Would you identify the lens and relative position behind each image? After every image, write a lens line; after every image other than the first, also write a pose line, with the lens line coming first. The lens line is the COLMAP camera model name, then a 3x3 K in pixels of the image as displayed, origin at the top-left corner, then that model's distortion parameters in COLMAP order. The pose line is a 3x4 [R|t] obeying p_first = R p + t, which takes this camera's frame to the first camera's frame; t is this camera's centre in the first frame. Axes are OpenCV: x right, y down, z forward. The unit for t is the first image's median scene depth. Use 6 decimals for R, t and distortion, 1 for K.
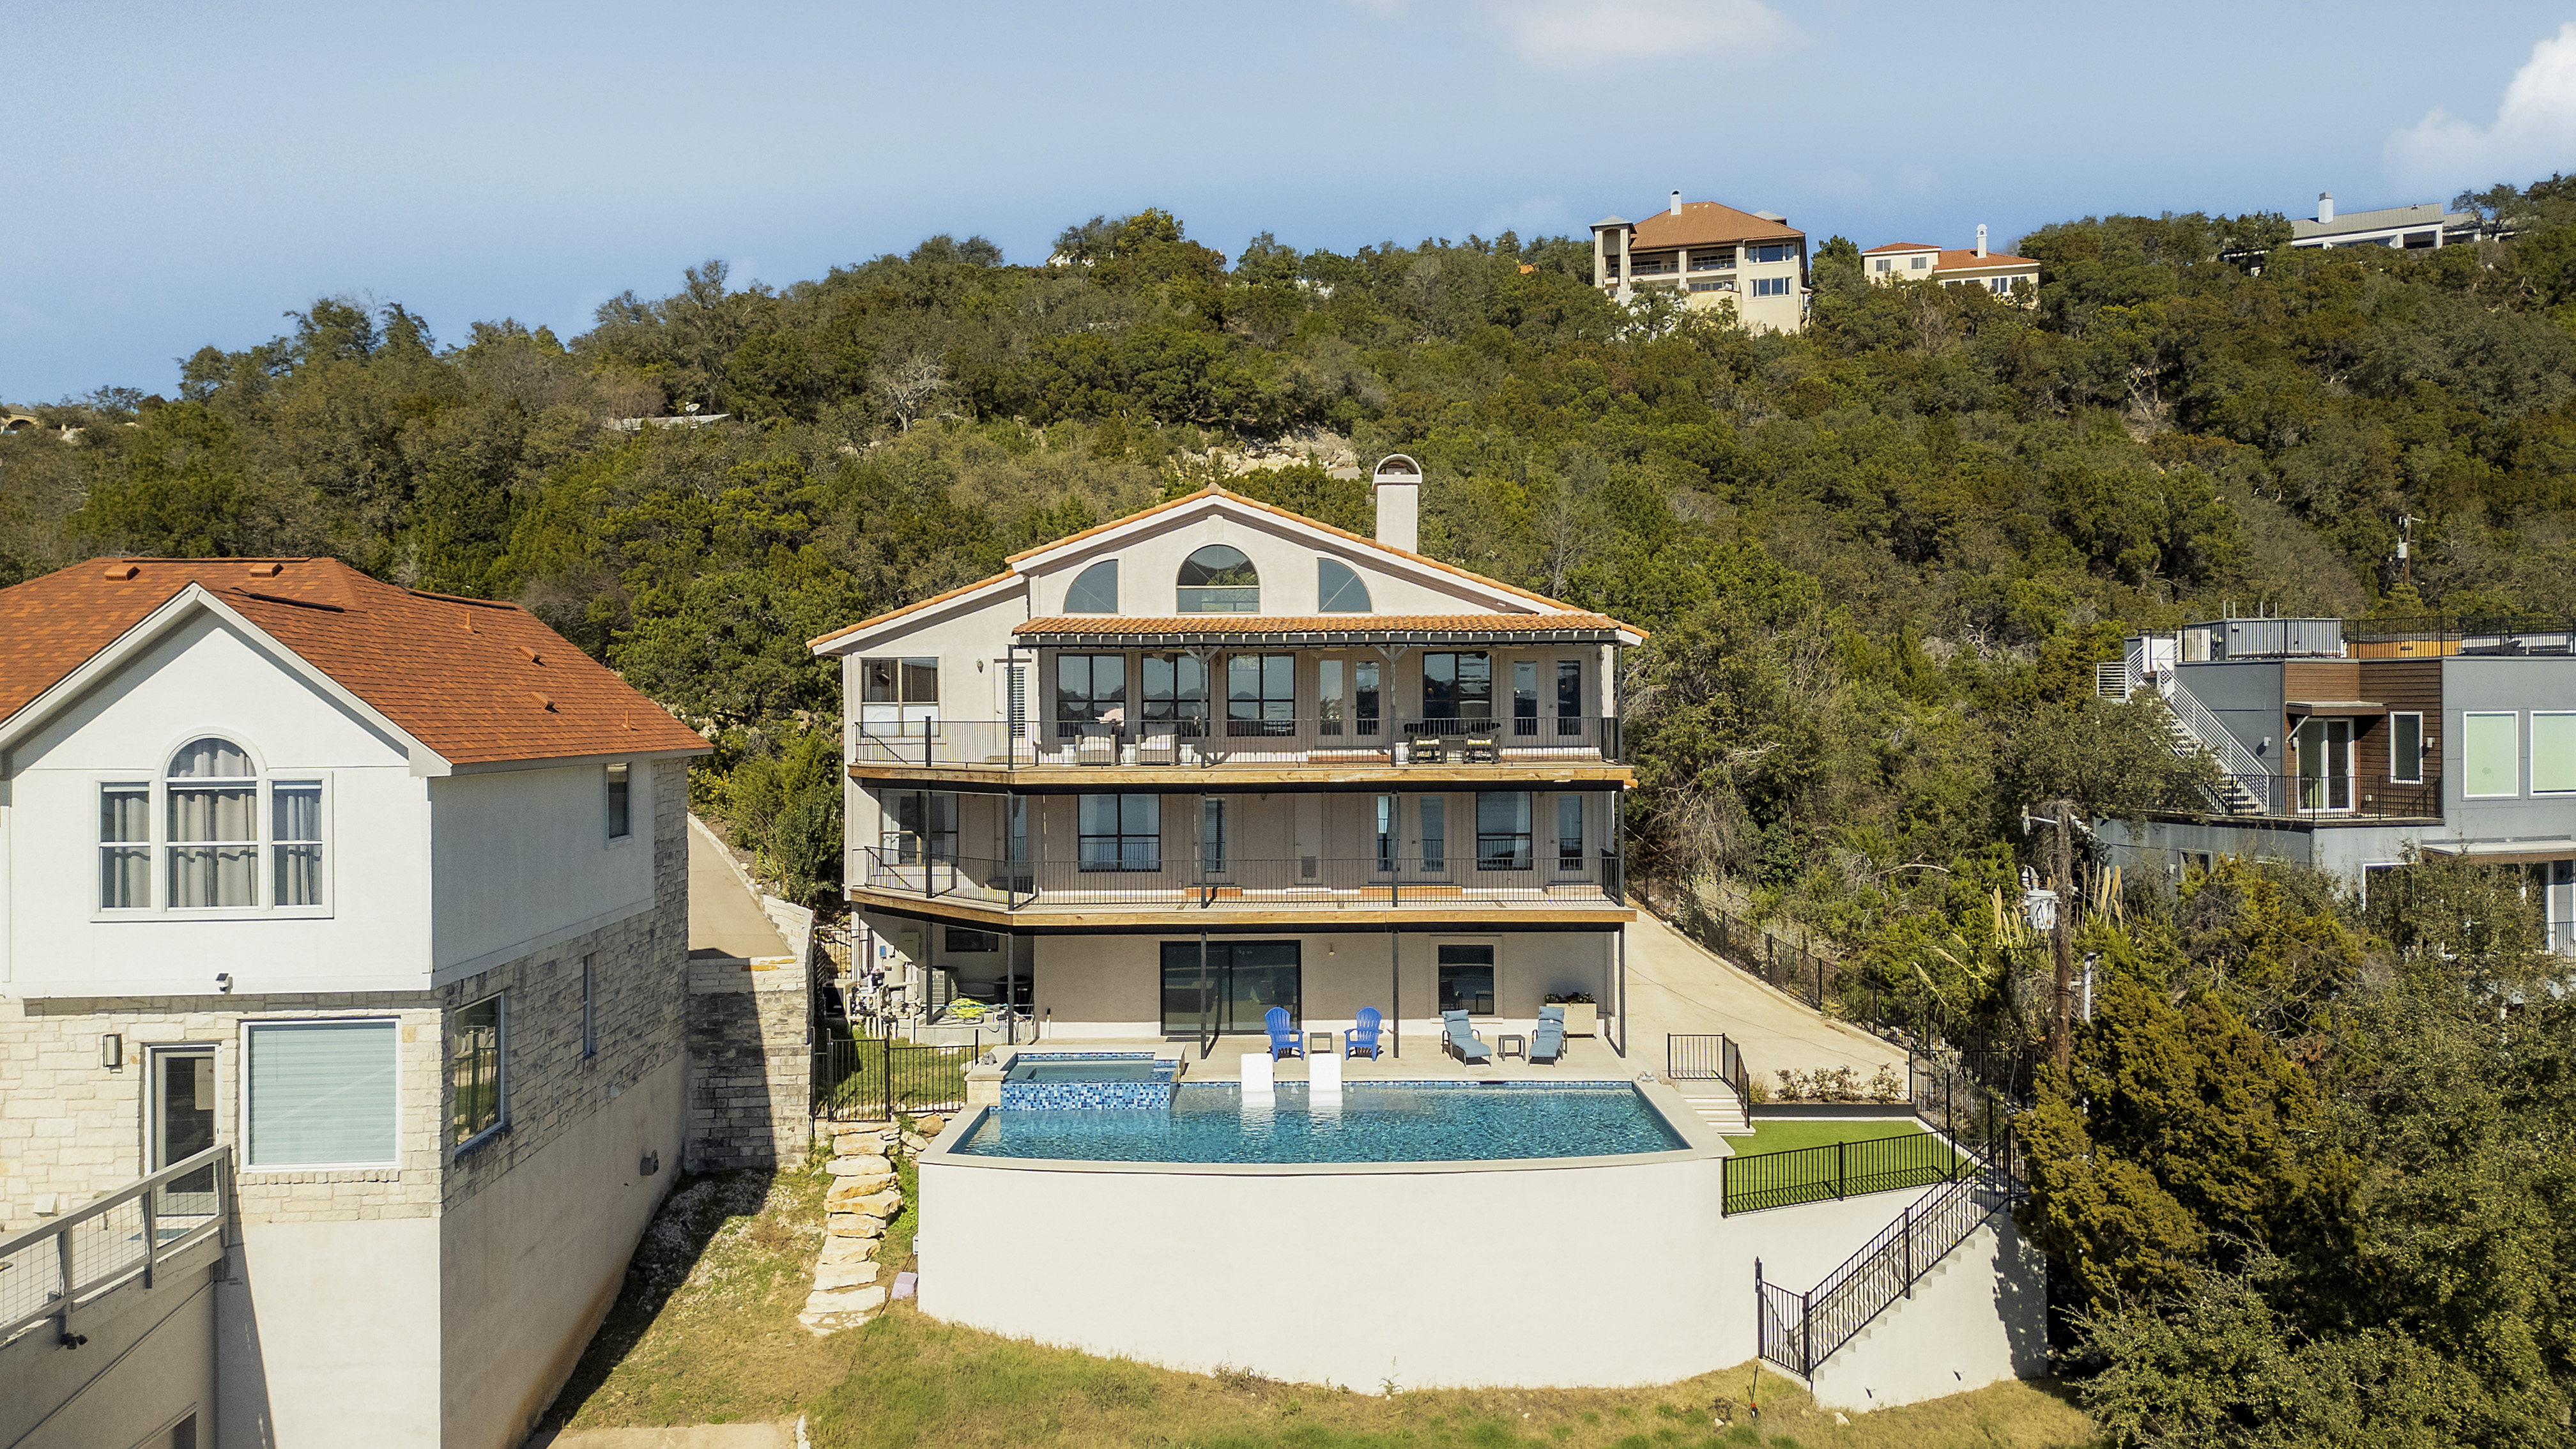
lens RADIAL K [[1862.8, 0, 1345.9], [0, 1862.8, 741.7], [0, 0, 1]] dist [0.091013, -0.102902]
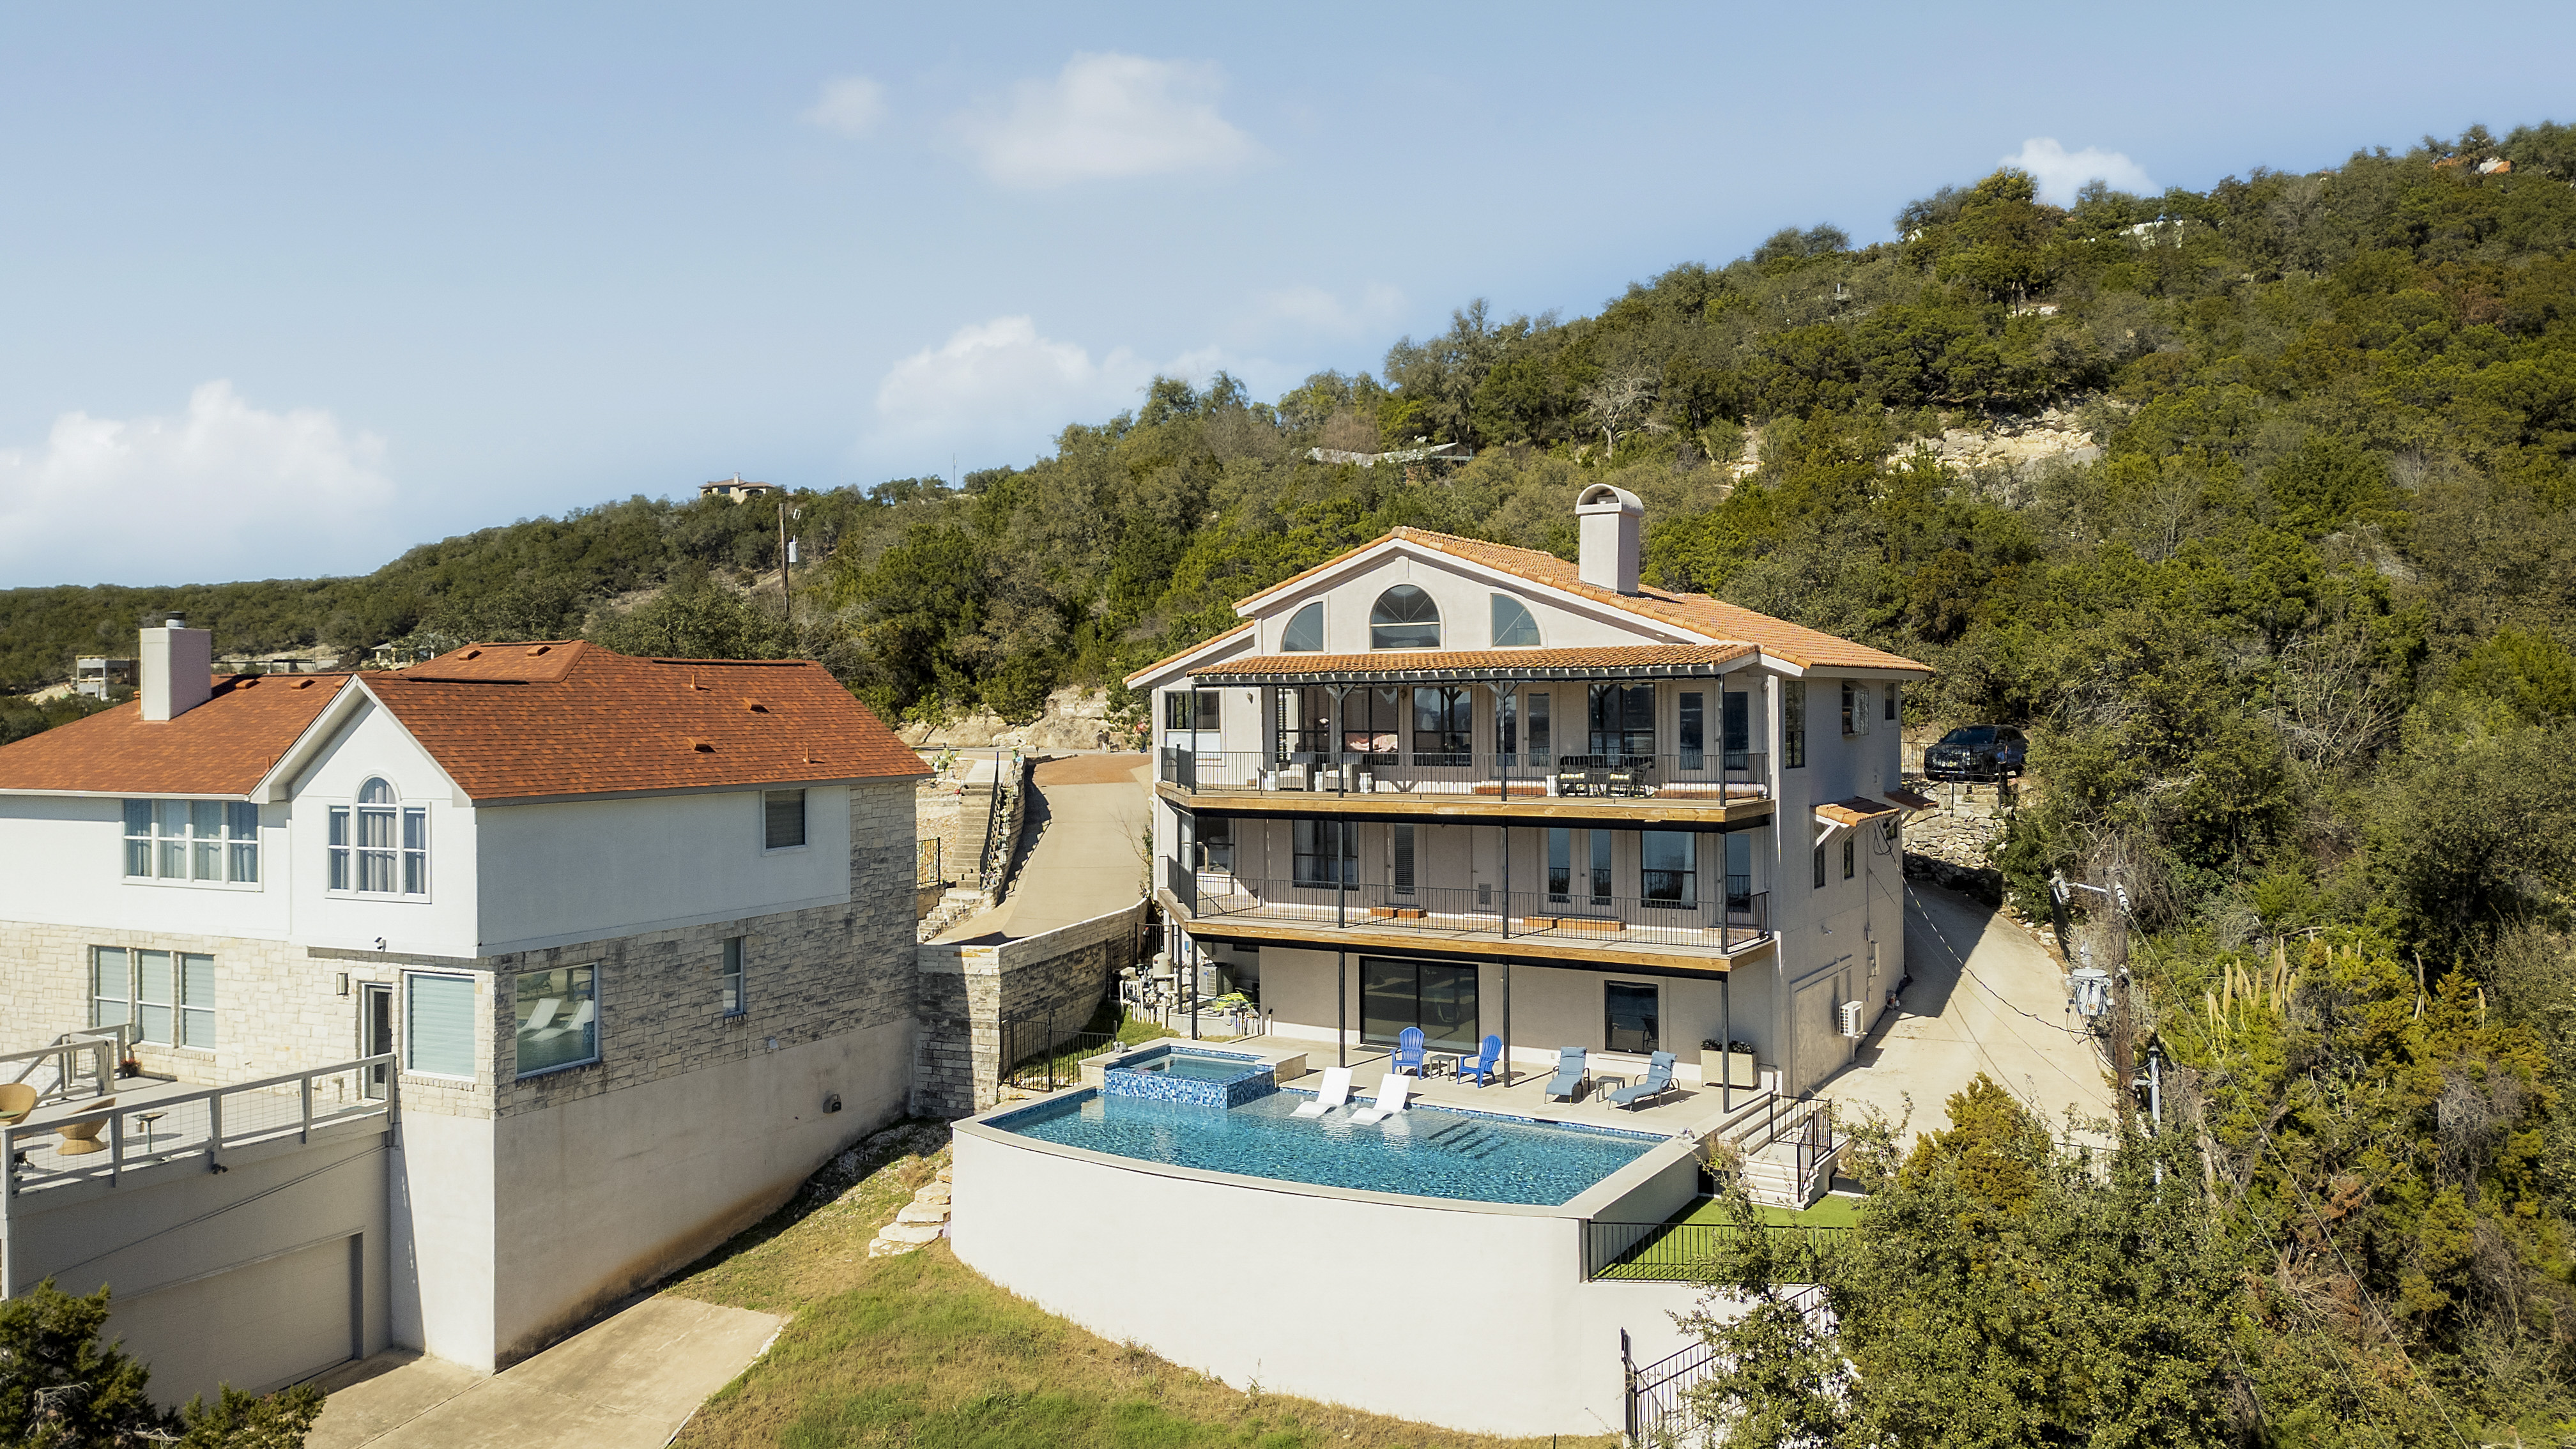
lens RADIAL K [[1860.5, 0, 1288.0], [0, 1860.5, 724.5], [0, 0, 1]] dist [0.092204, -0.109241]
pose [[0.852948, 0.004167, -0.521979, 0.421940], [-0.004819, 0.999988, 0.000109, -0.025549], [0.521973, 0.002423, 0.852959, 0.063301]]
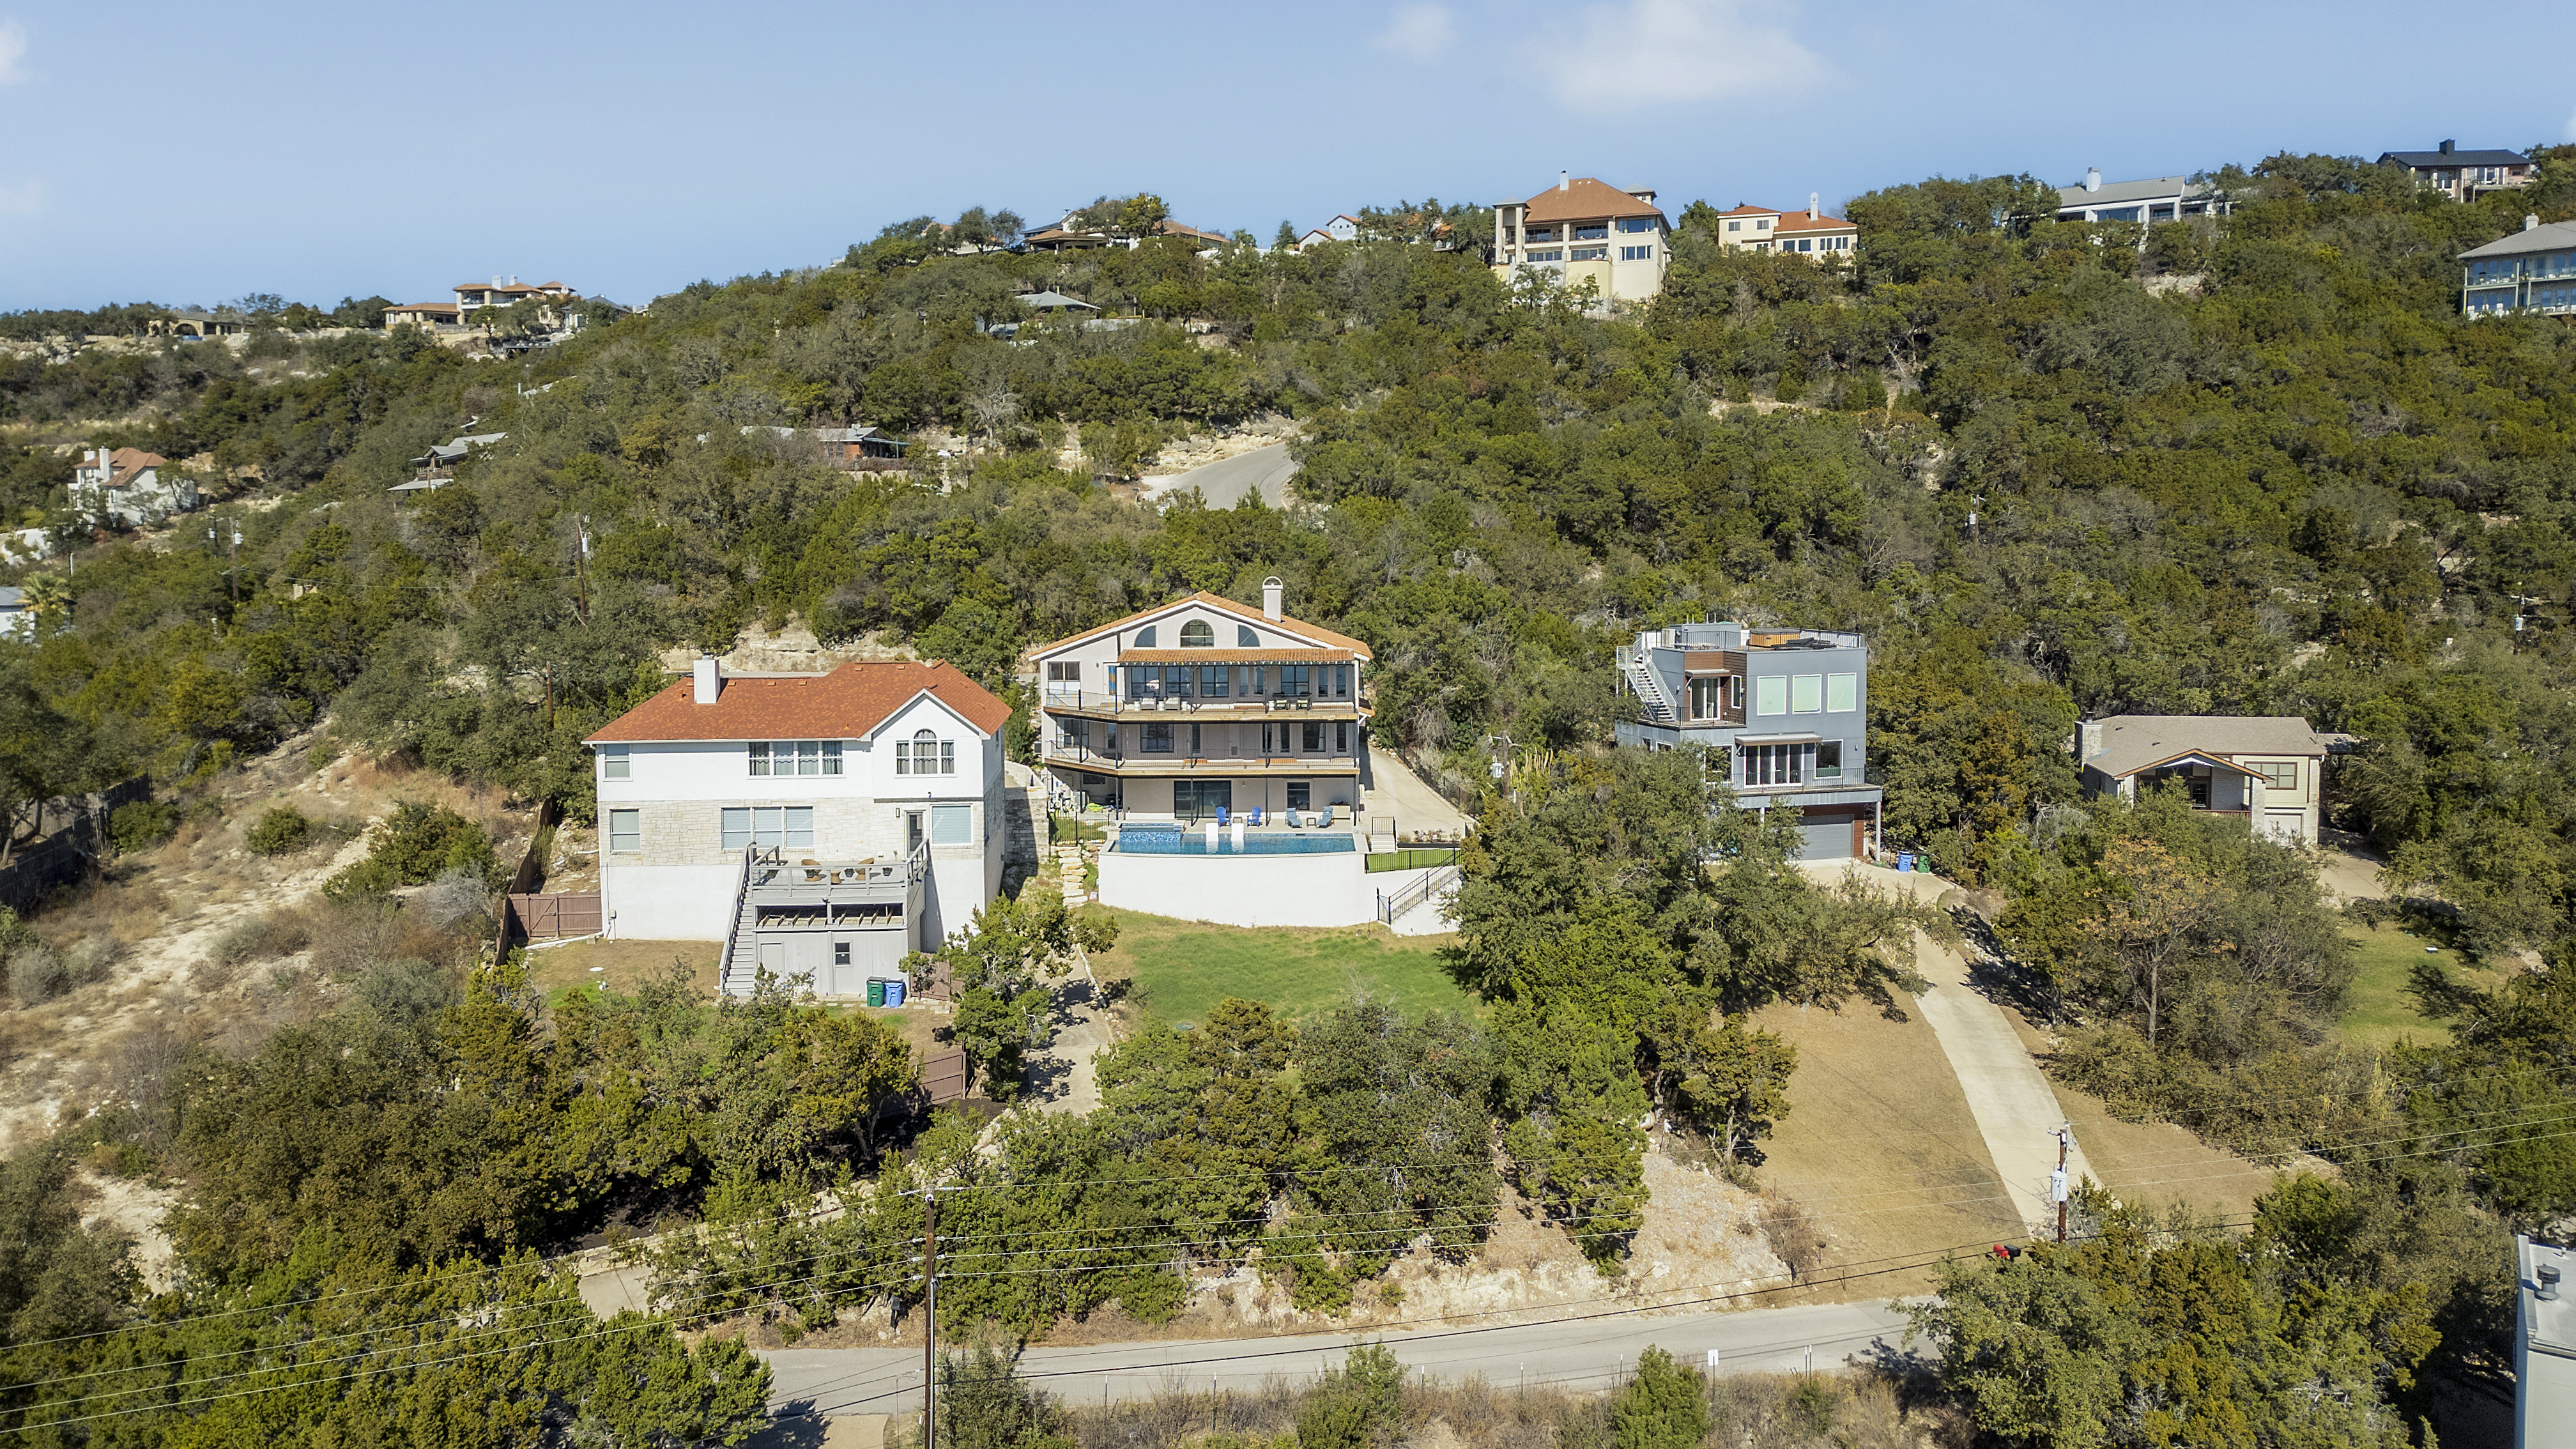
lens RADIAL K [[1860.5, 0, 1288.0], [0, 1860.5, 724.5], [0, 0, 1]] dist [0.092204, -0.109241]
pose [[0.999779, 0.001824, -0.020943, 0.101042], [-0.000027, 0.996336, 0.085520, -0.174909], [0.021023, -0.085500, 0.996116, -1.420577]]
